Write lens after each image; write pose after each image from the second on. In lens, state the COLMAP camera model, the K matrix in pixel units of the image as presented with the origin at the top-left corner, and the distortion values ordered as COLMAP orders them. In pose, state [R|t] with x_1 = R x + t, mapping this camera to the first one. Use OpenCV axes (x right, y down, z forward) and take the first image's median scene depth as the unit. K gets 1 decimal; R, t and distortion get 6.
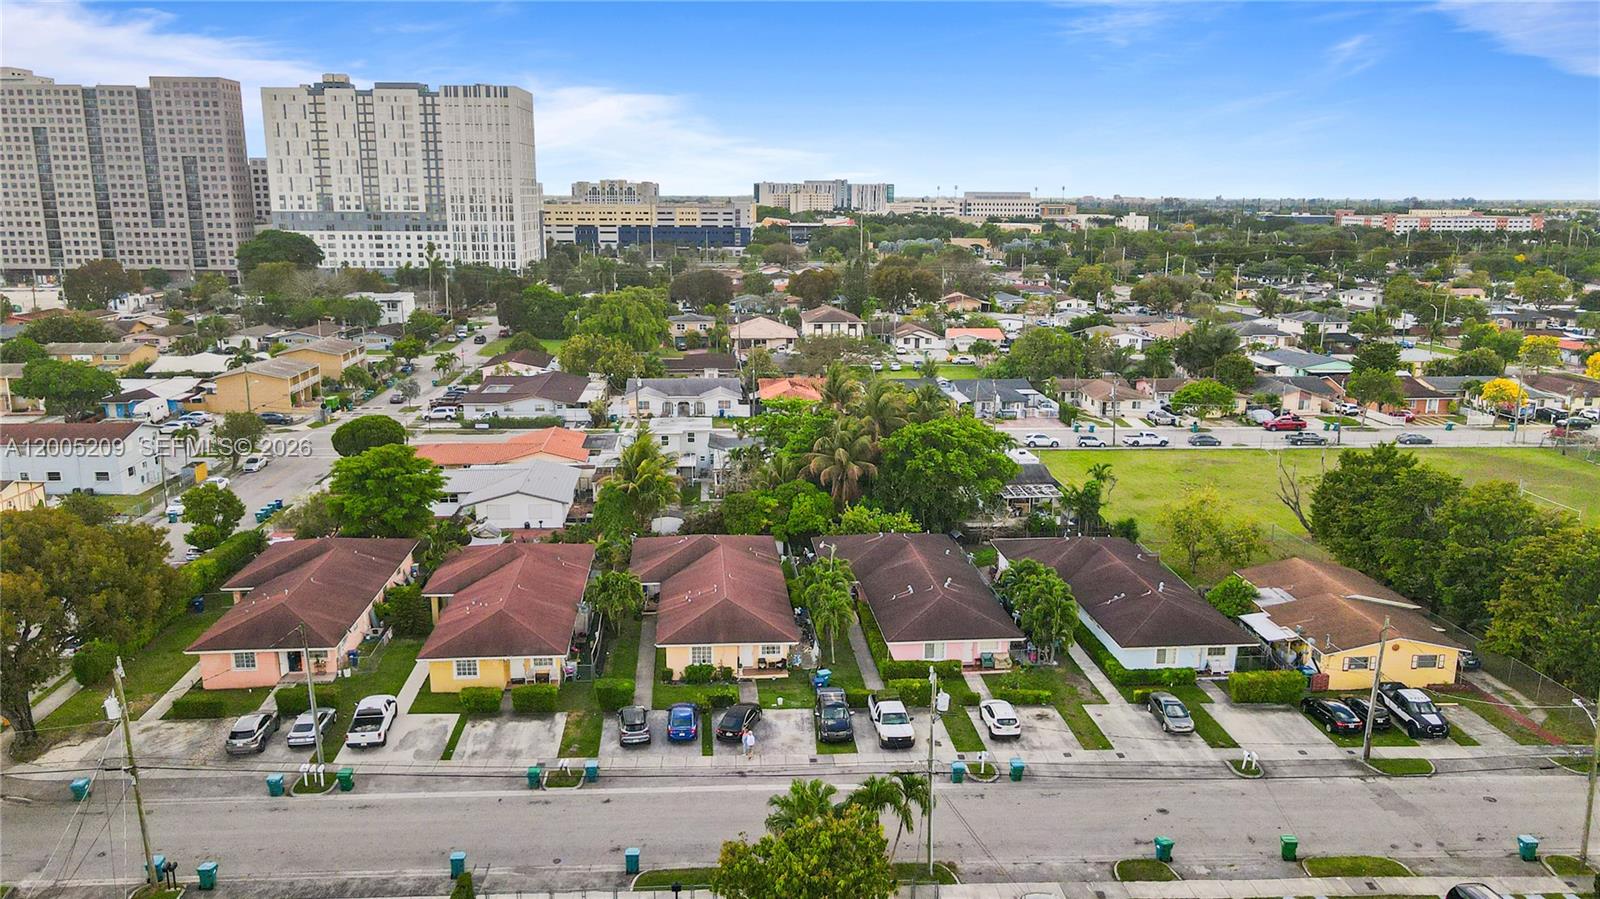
lens RADIAL K [[1191.7, 0, 801.2], [0, 1191.7, 464.0], [0, 0, 1]] dist [0.003948, 0.018060]
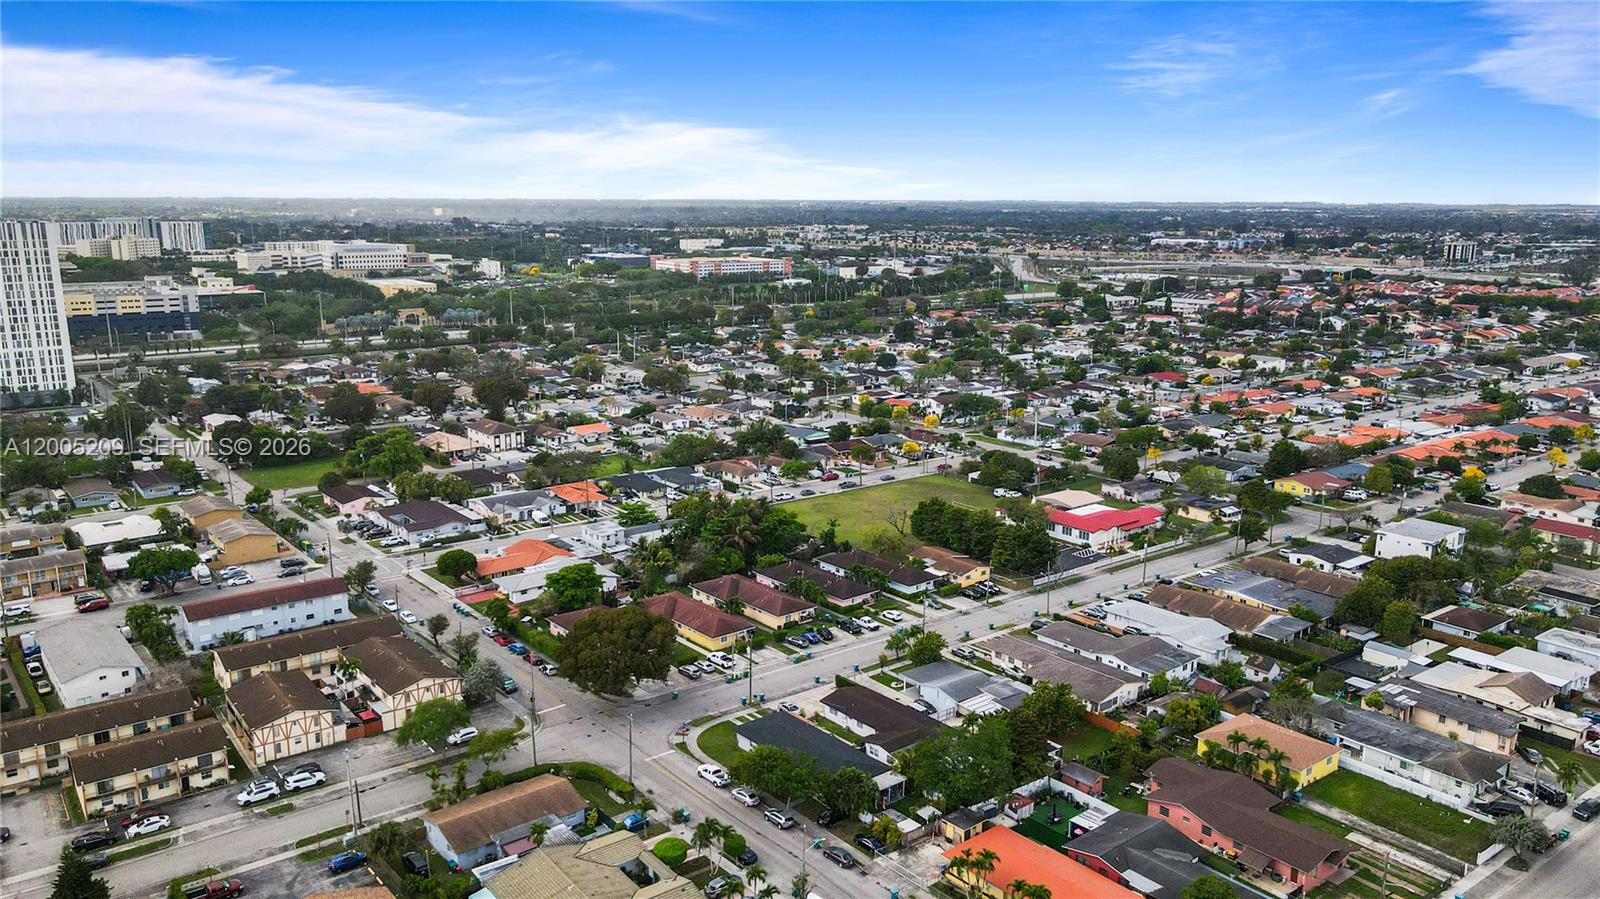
lens RADIAL K [[1183.3, 0, 800.8], [0, 1183.3, 458.4], [0, 0, 1]] dist [-0.002106, 0.029760]
pose [[0.823406, -0.125479, 0.553405, -0.696243], [0.125740, 0.991347, 0.037690, -0.139075], [-0.553346, 0.038551, 0.832059, -0.595462]]
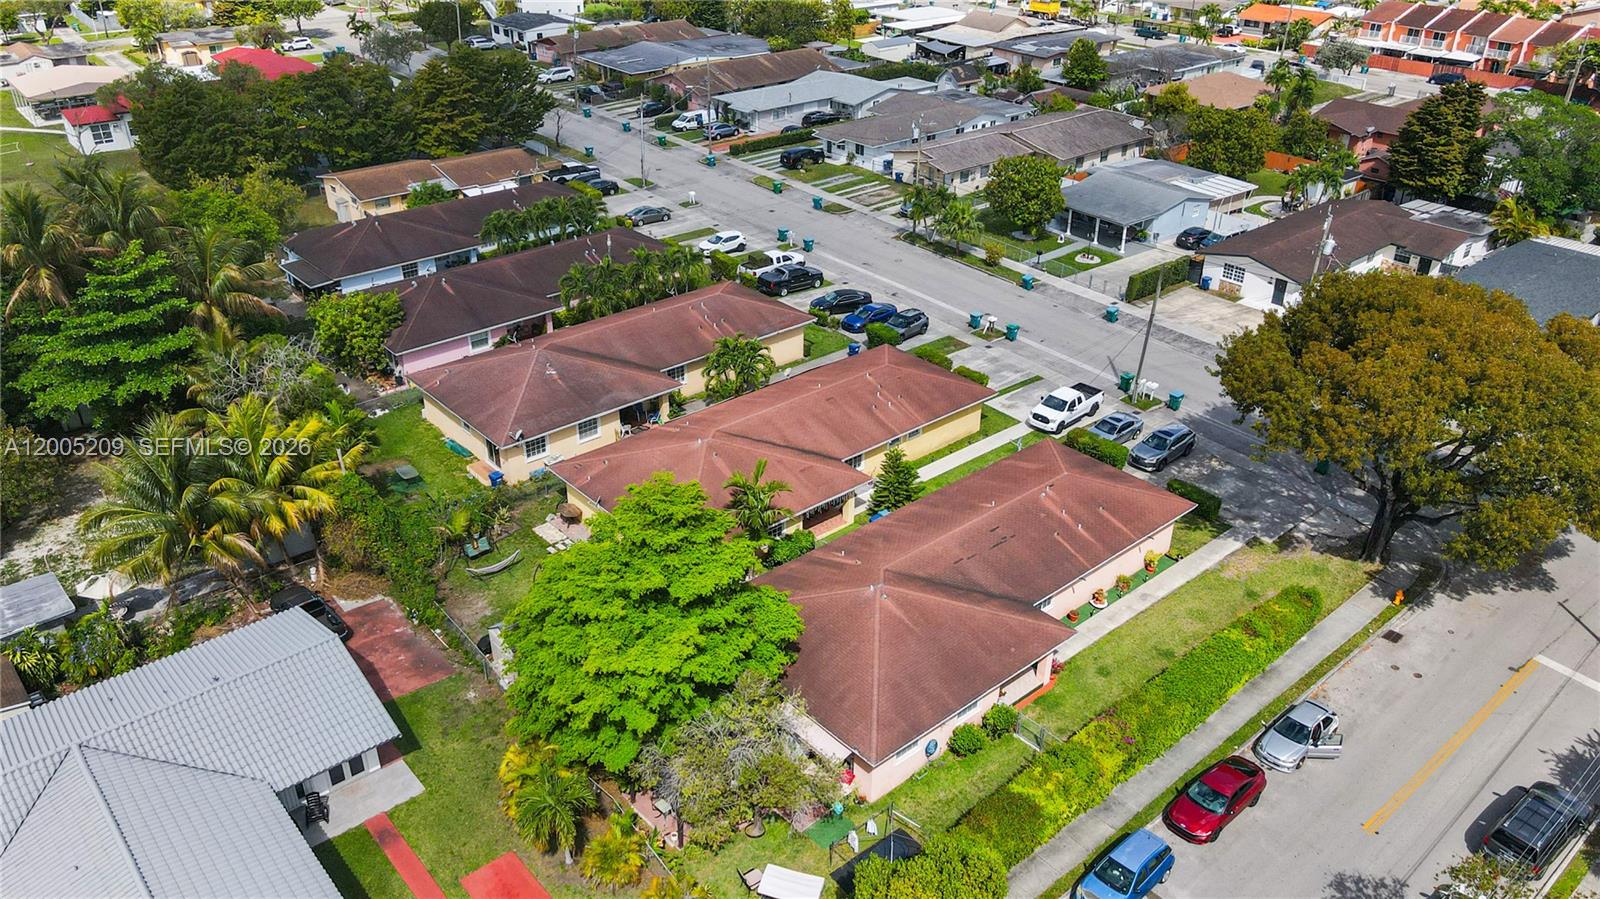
lens RADIAL K [[1180.7, 0, 800.2], [0, 1180.7, 459.4], [0, 0, 1]] dist [-0.002526, 0.026345]
pose [[-0.584786, -0.405307, 0.702674, -0.394653], [0.169118, 0.786279, 0.594276, -0.161760], [-0.793363, 0.466359, -0.391260, 0.659506]]
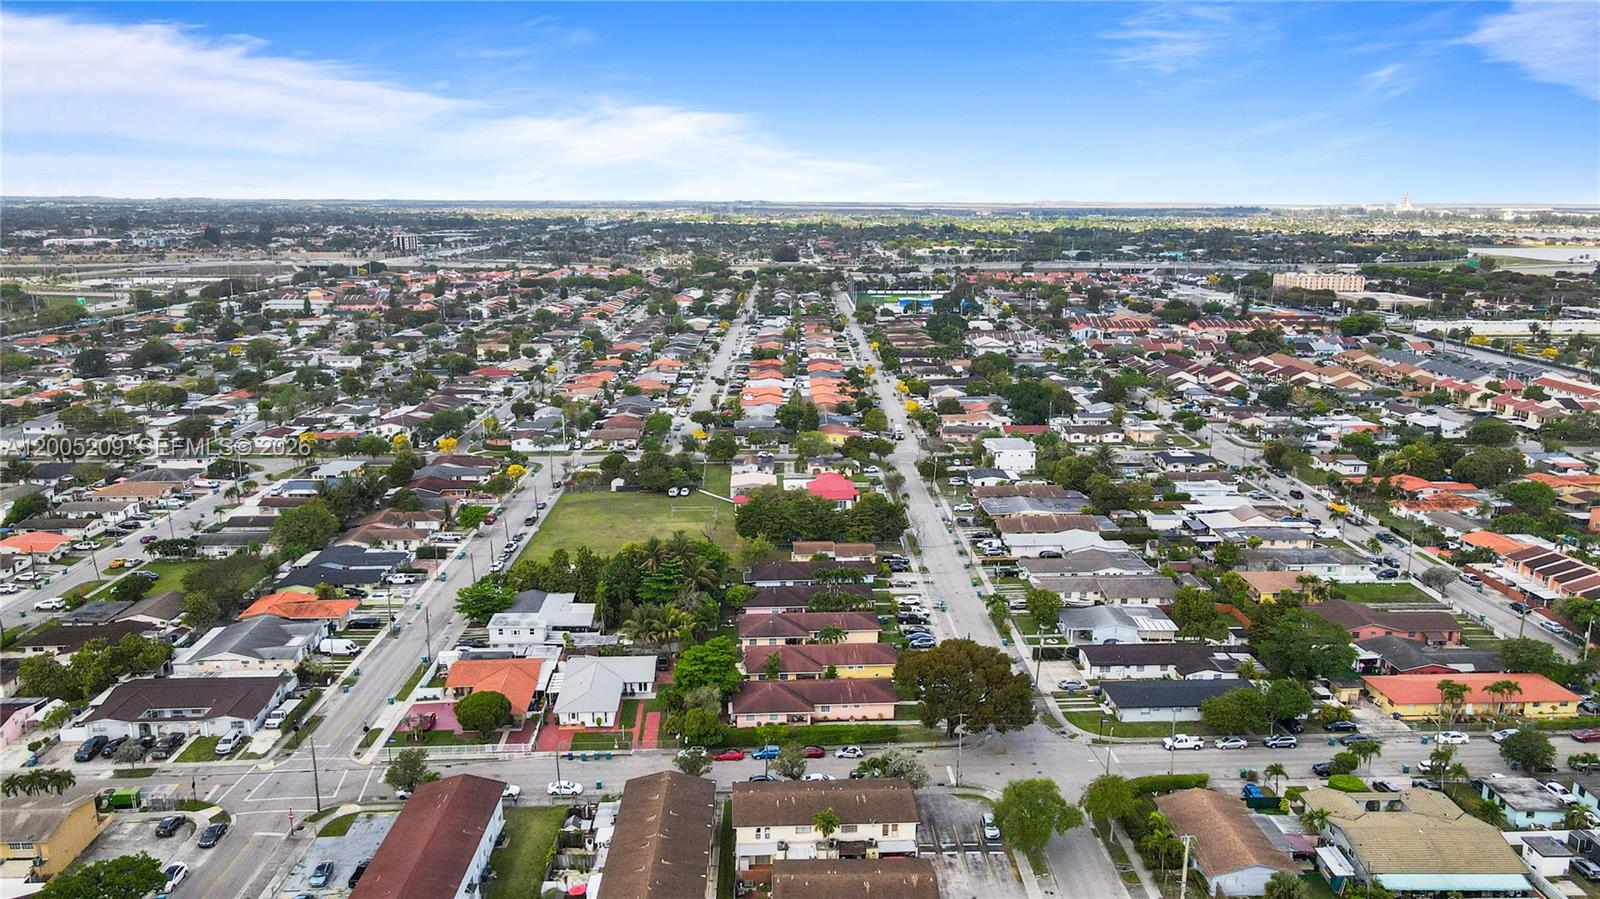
lens RADIAL K [[1180.7, 0, 800.2], [0, 1180.7, 459.4], [0, 0, 1]] dist [-0.002526, 0.026345]
pose [[0.024933, -0.223457, 0.974395, -1.175244], [0.216414, 0.952791, 0.212965, -0.365676], [-0.975983, 0.205562, 0.072115, 0.409464]]
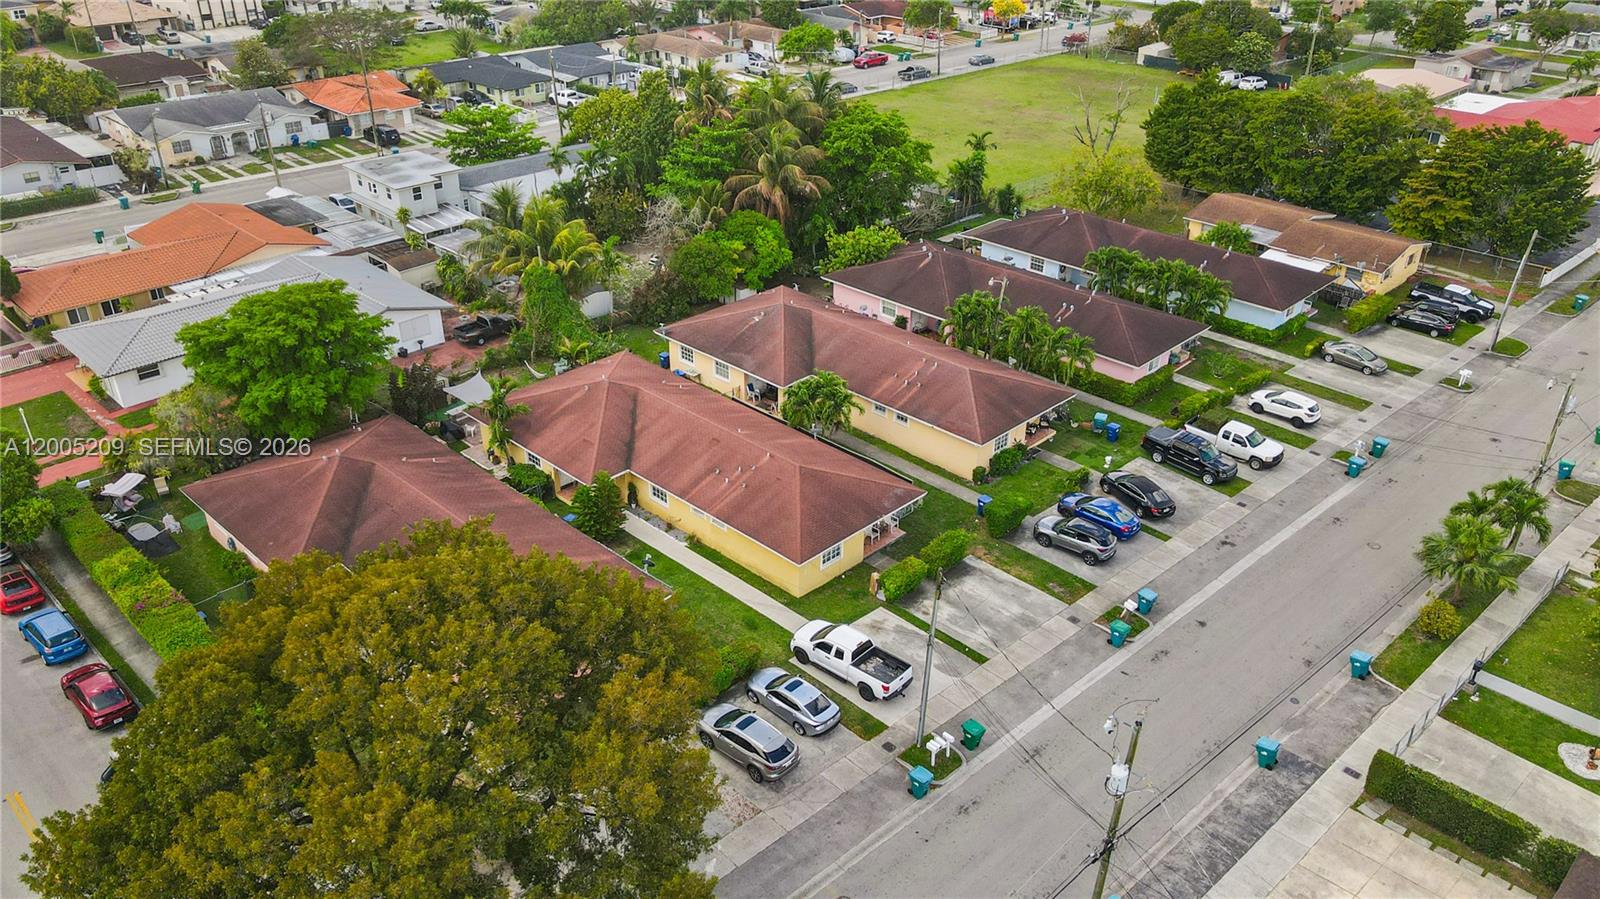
lens RADIAL K [[1191.7, 0, 801.2], [0, 1191.7, 464.0], [0, 0, 1]] dist [0.003948, 0.018060]
pose [[0.761655, -0.319567, 0.563700, -0.312303], [0.140996, 0.930821, 0.337182, -0.061426], [-0.632457, -0.177336, 0.754023, 0.200297]]
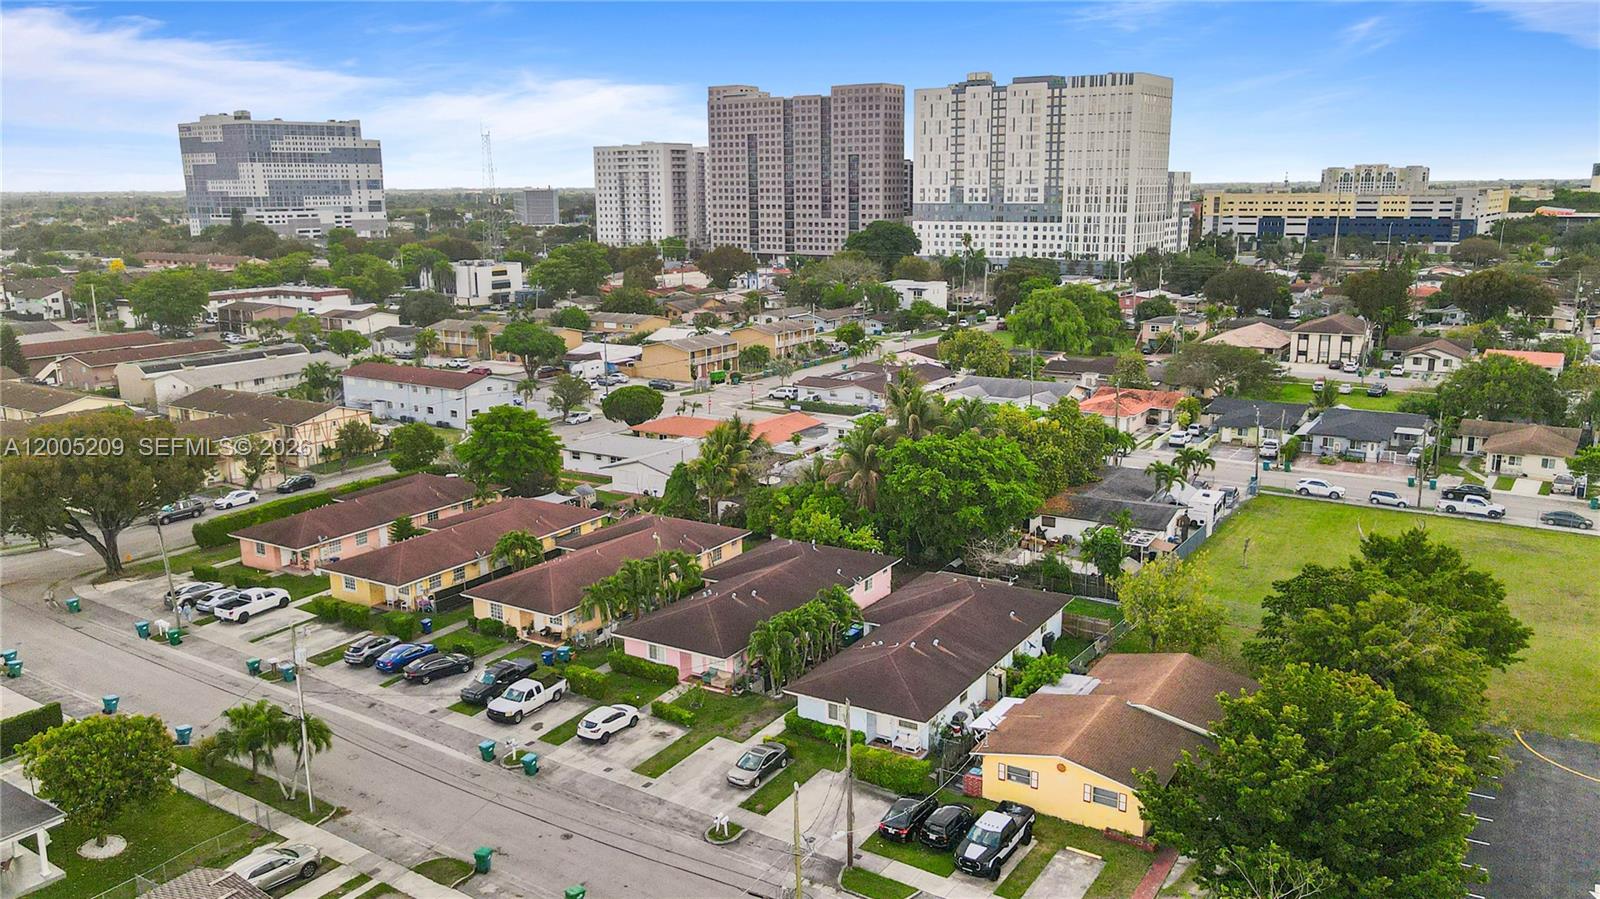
lens RADIAL K [[1233.2, 0, 802.4], [0, 1233.2, 458.2], [0, 0, 1]] dist [-0.009811, 0.049911]
pose [[0.802344, 0.118531, -0.584974, 0.364301], [-0.119868, 0.992114, 0.036618, -0.026004], [0.584702, 0.040740, 0.810225, 0.105676]]
